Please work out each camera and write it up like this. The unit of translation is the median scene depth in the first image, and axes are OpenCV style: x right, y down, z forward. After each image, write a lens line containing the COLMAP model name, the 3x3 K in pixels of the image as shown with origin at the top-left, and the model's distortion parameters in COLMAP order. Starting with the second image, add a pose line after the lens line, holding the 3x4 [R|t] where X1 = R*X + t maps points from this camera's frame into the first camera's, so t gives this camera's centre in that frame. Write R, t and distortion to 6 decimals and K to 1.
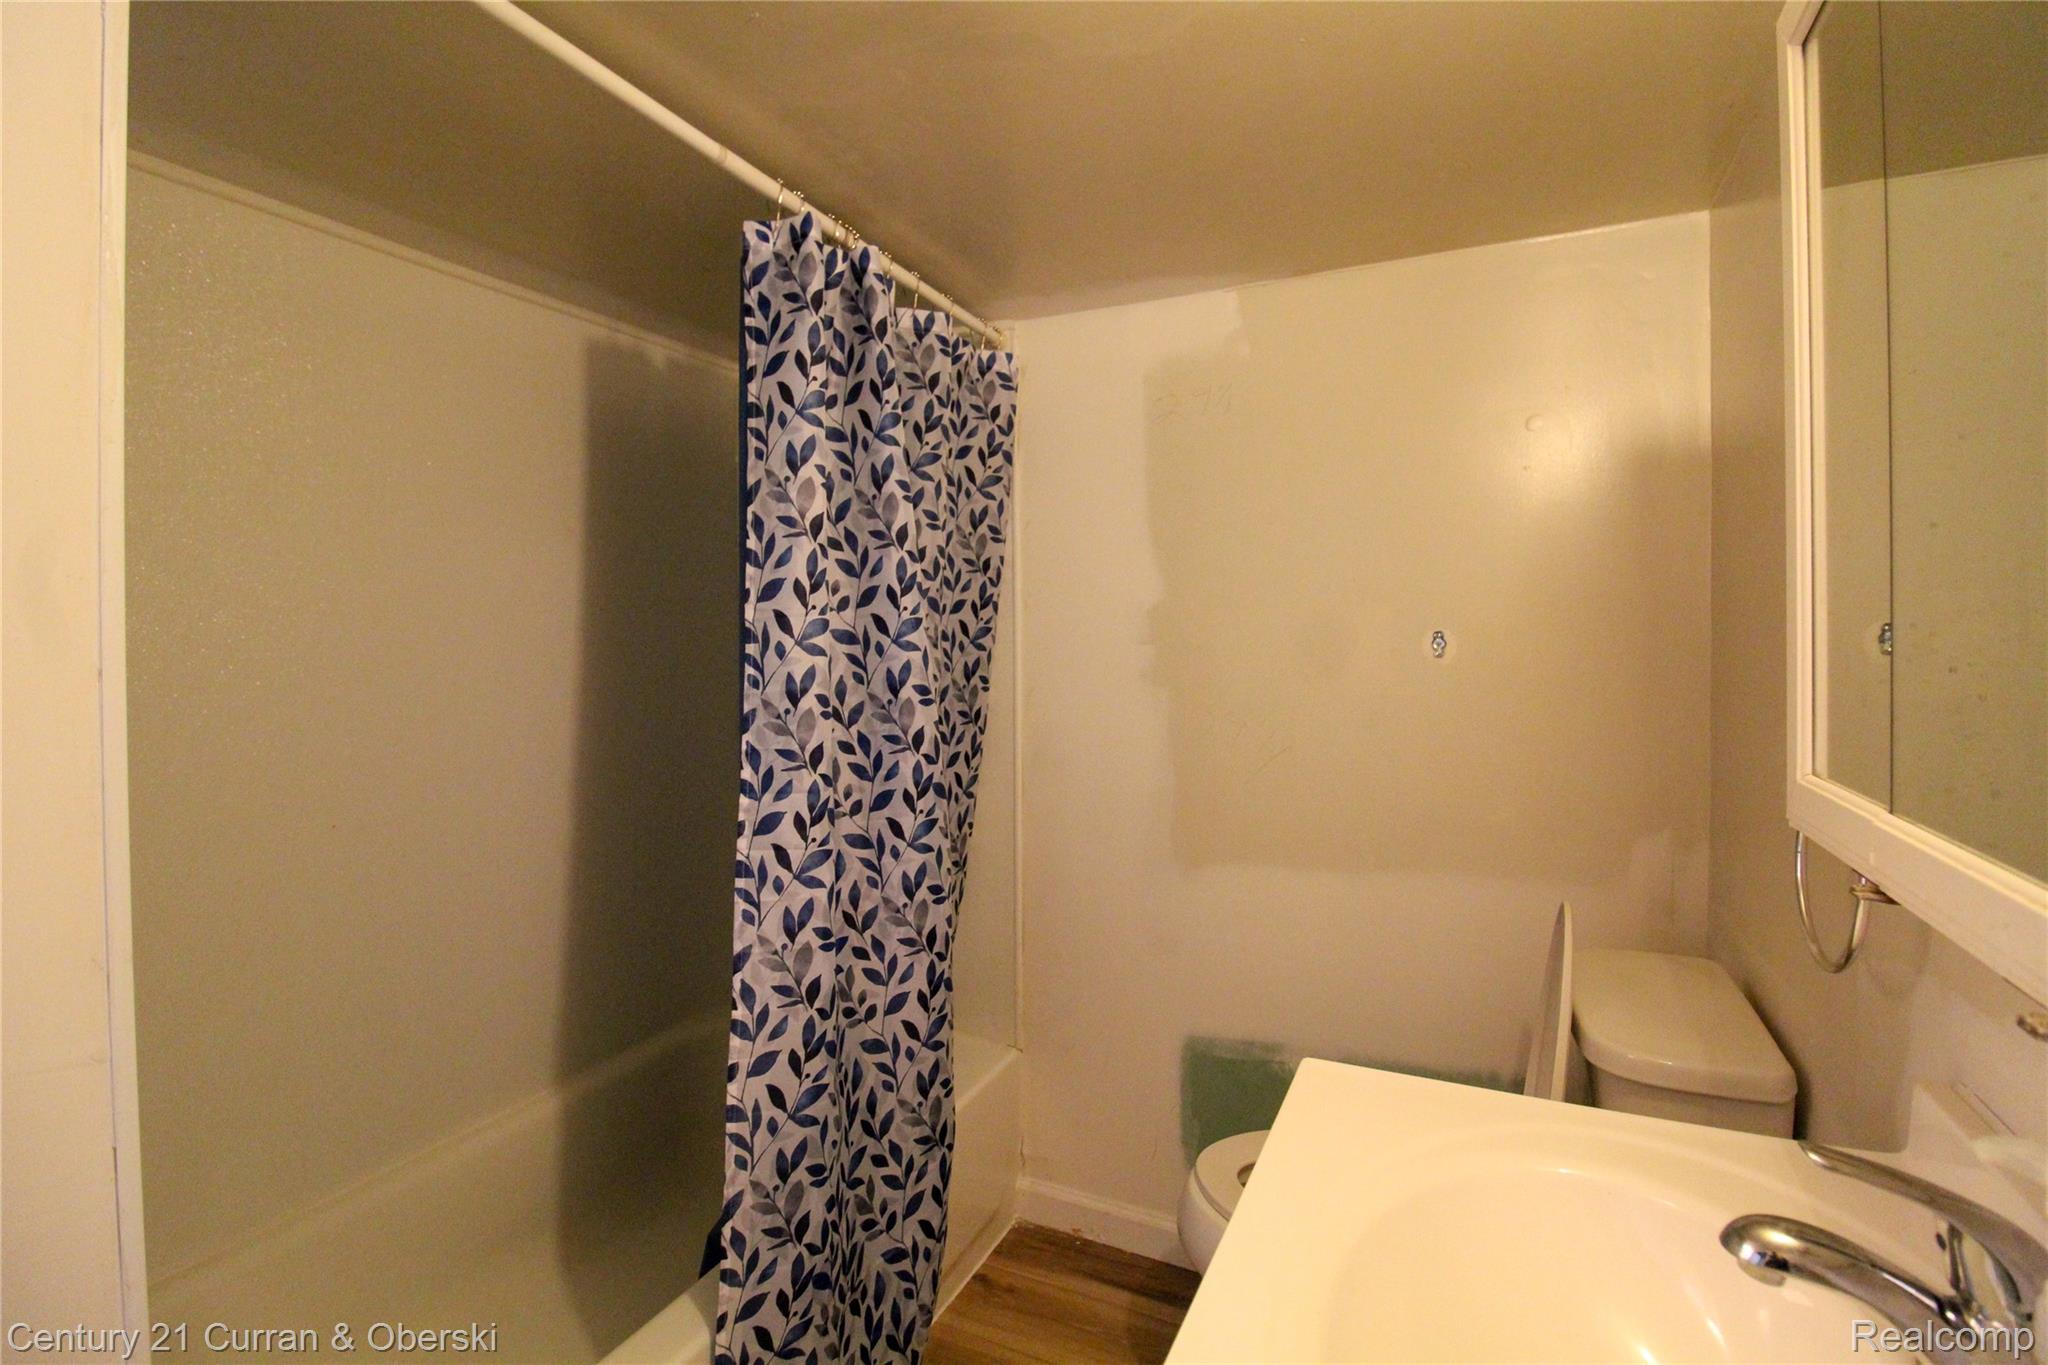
lens RADIAL K [[962.1, 0, 1022.8], [0, 962.1, 676.6], [0, 0, 1]] dist [-0.000251, -0.012614]
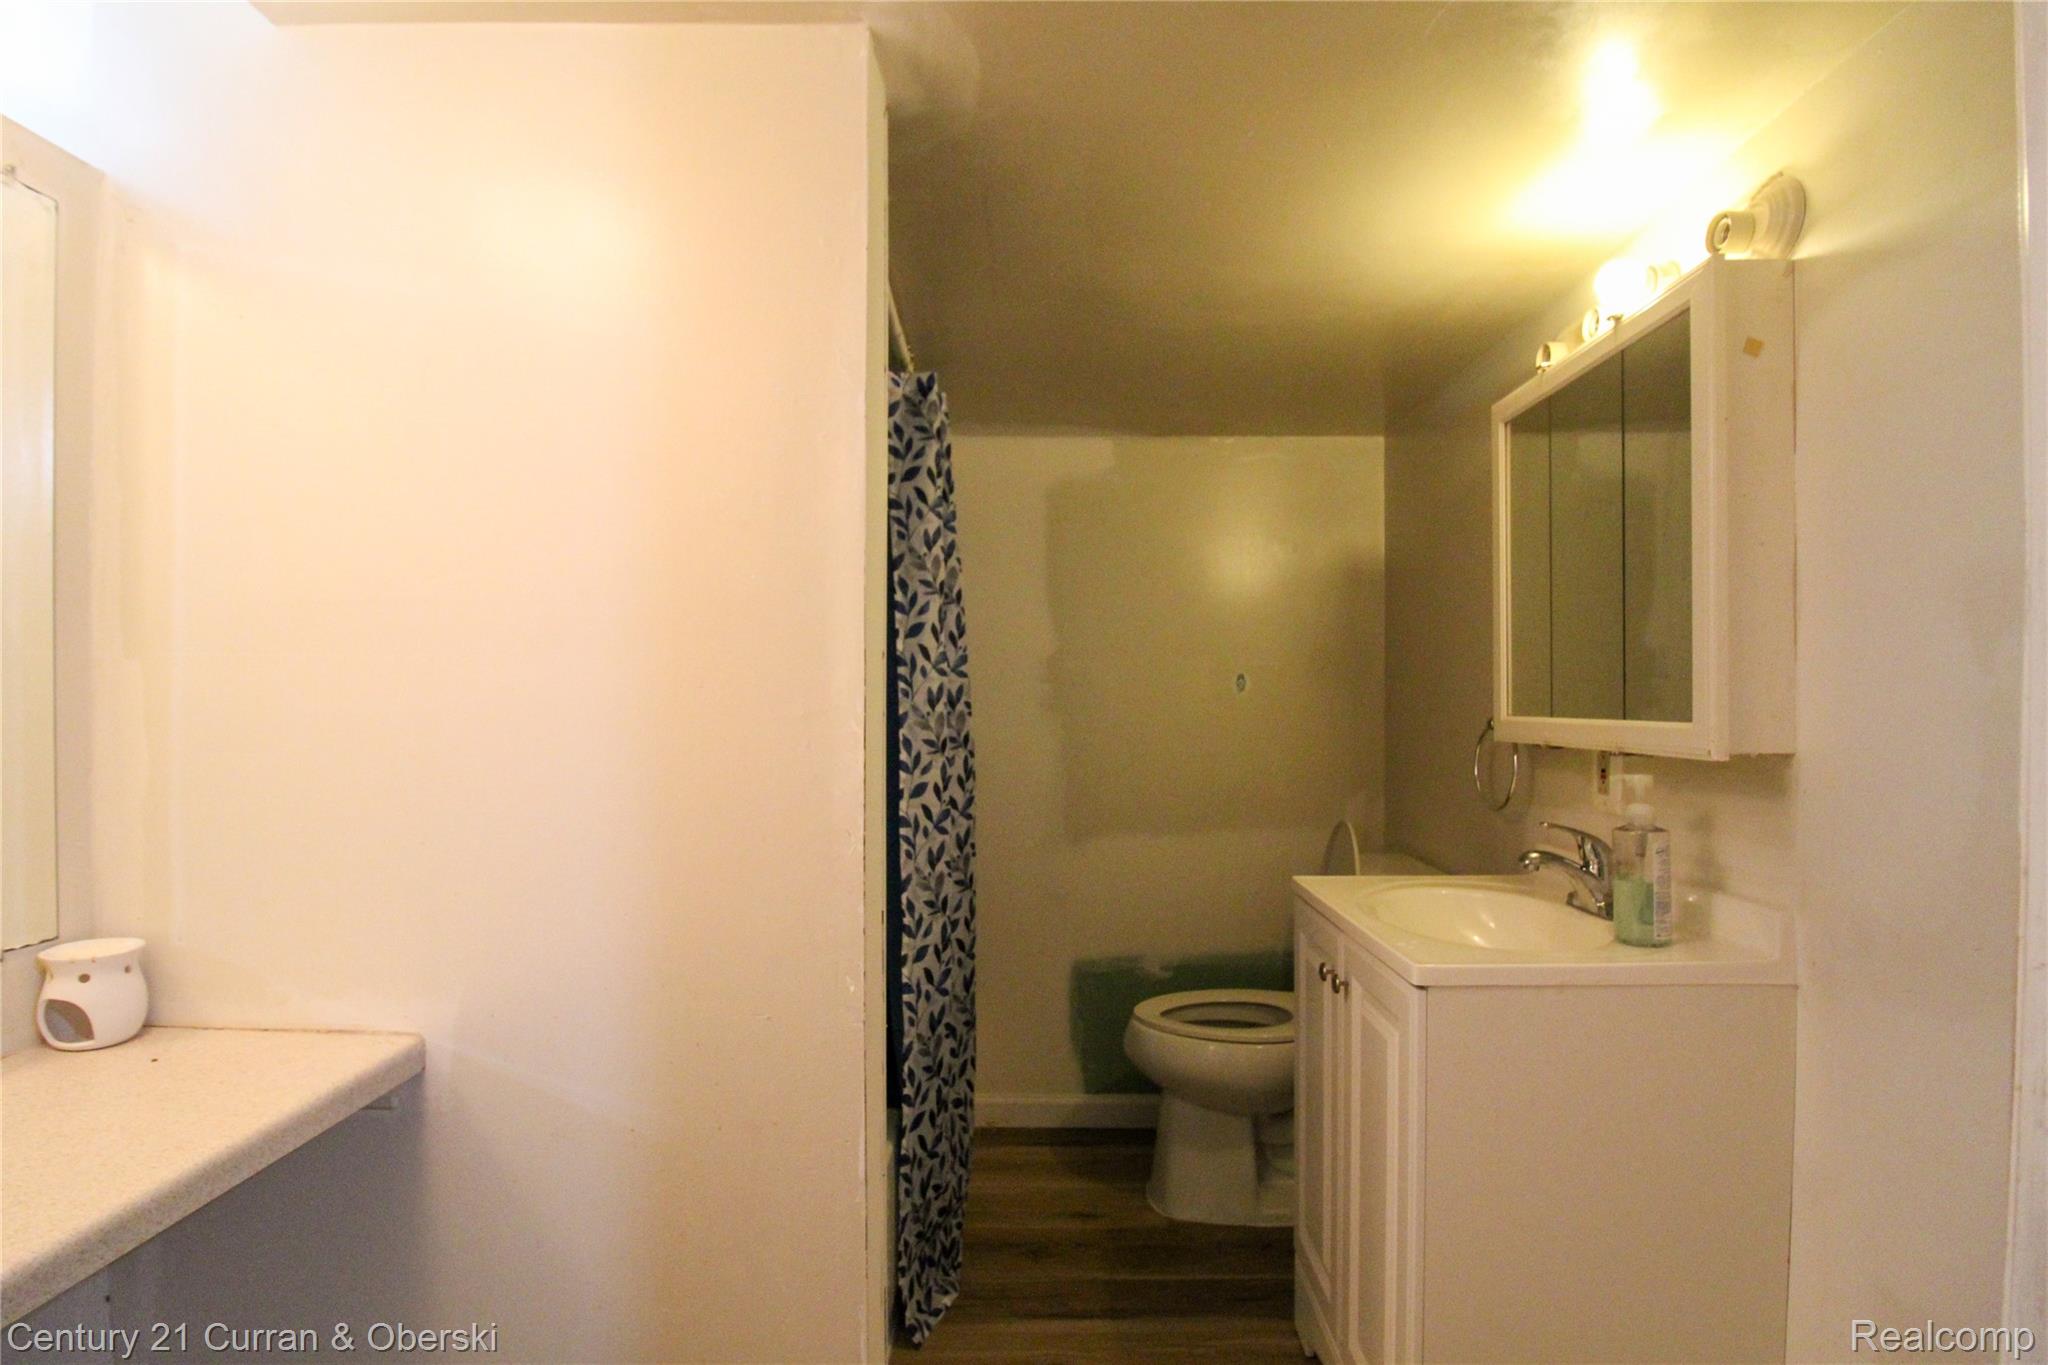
lens RADIAL K [[1029.8, 0, 1029.2], [0, 1029.8, 742.1], [0, 0, 1]] dist [-0.001684, -0.016704]
pose [[0.900047, -0.005582, 0.435758, -0.787906], [0.008492, 0.999953, -0.004731, 0.088151], [-0.435711, 0.007959, 0.900052, -0.474050]]
